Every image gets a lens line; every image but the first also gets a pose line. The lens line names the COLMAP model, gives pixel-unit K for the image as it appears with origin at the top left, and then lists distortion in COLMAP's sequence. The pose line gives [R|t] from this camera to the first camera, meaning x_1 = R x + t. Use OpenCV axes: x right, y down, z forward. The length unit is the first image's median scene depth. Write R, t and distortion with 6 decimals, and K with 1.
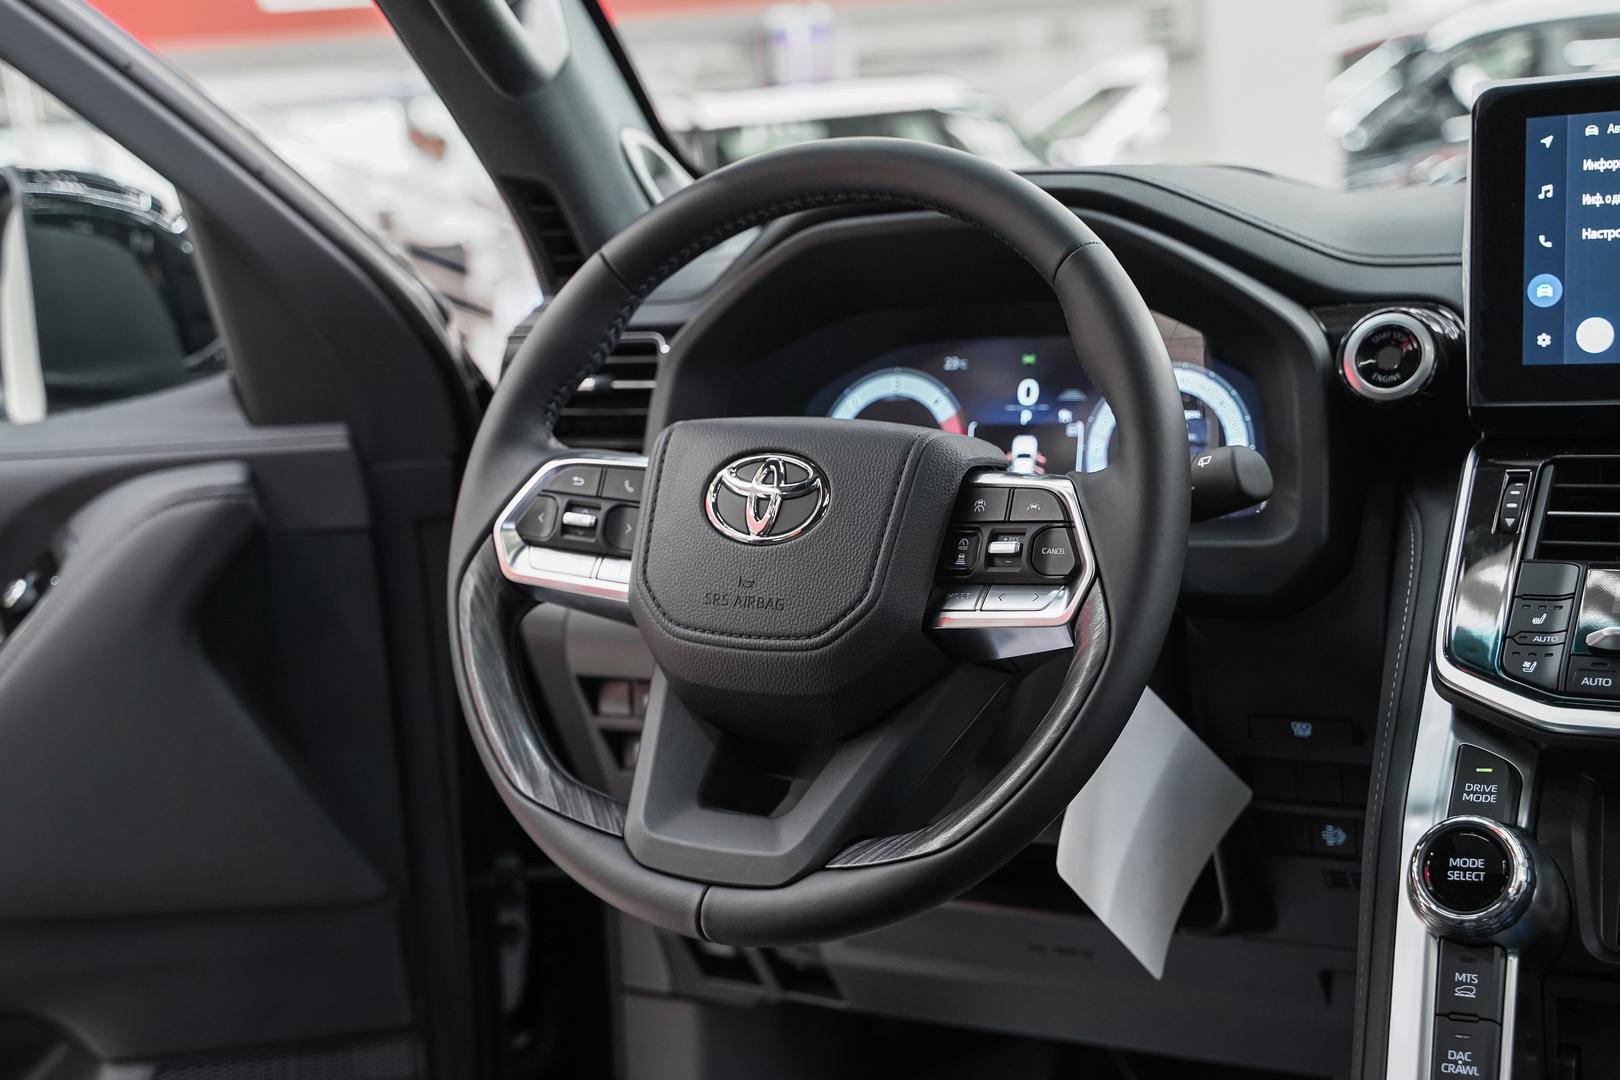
lens RADIAL K [[2281.0, 0, 799.6], [0, 2281.0, 538.5], [0, 0, 1]] dist [0.100316, -0.030243]
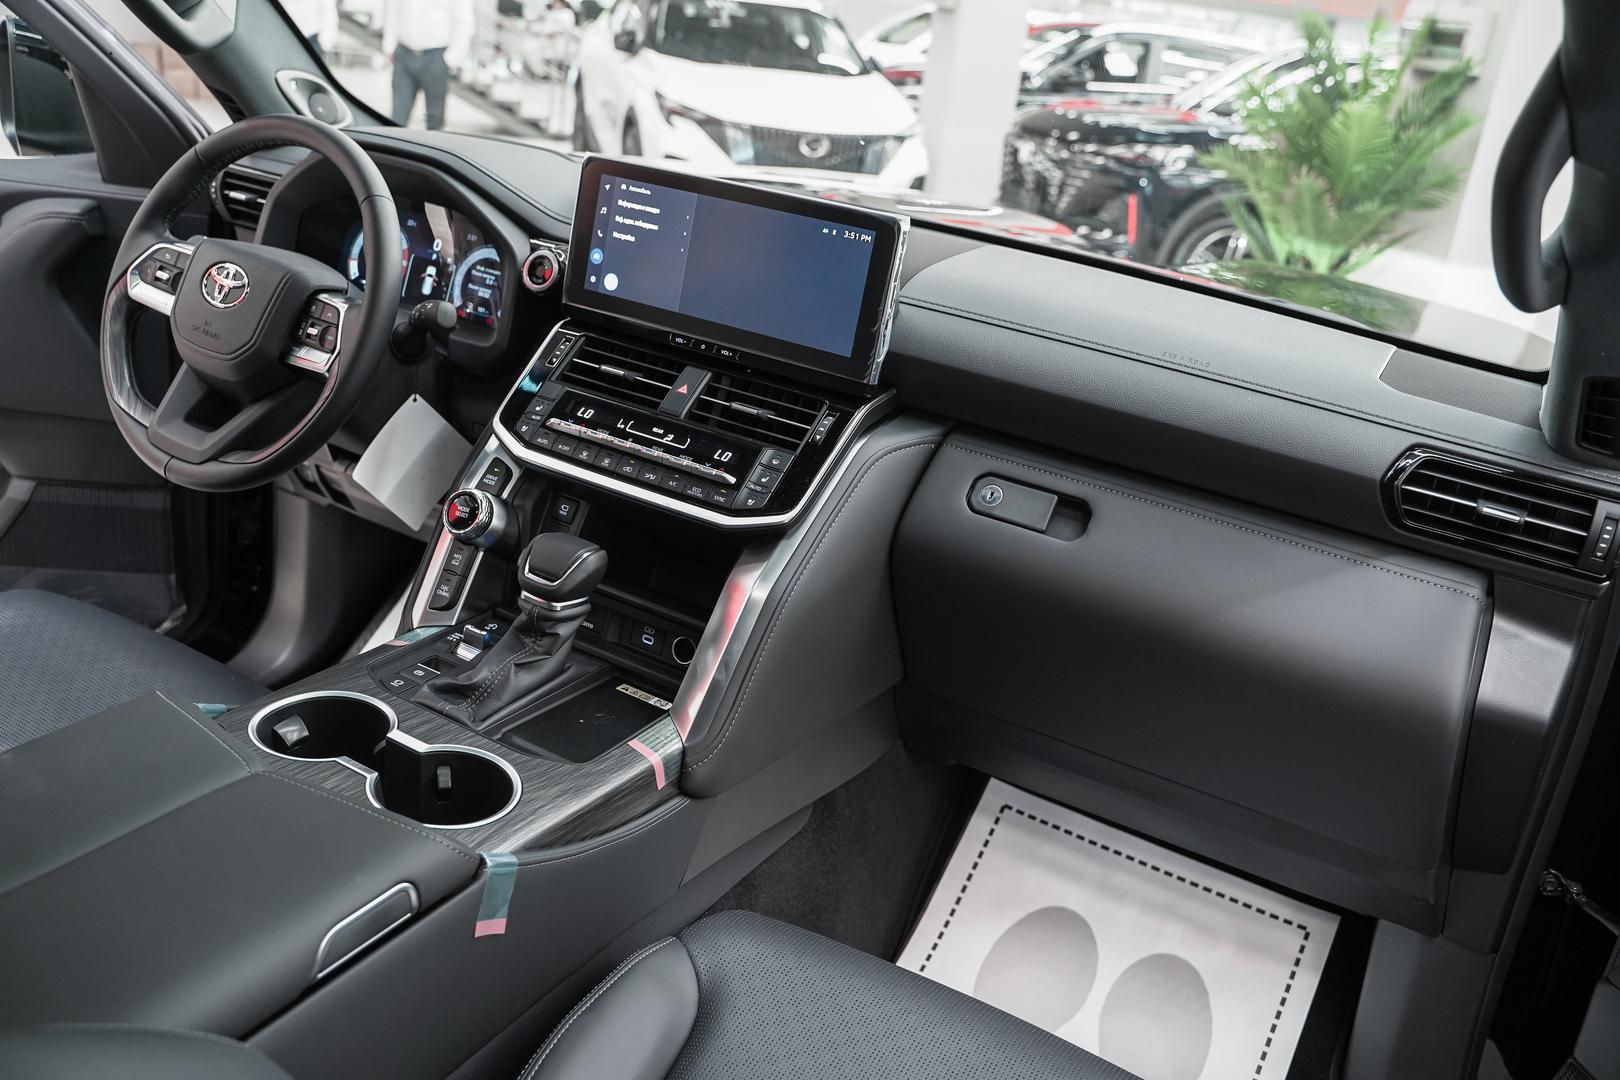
lens RADIAL K [[1306.8, 0, 805.8], [0, 1306.8, 534.8], [0, 0, 1]] dist [-0.129680, 0.119889]
pose [[0.979990, 0.179016, 0.087021, 0.449694], [-0.193830, 0.957702, 0.212687, -0.151379], [-0.045266, -0.225298, 0.973238, -0.235900]]
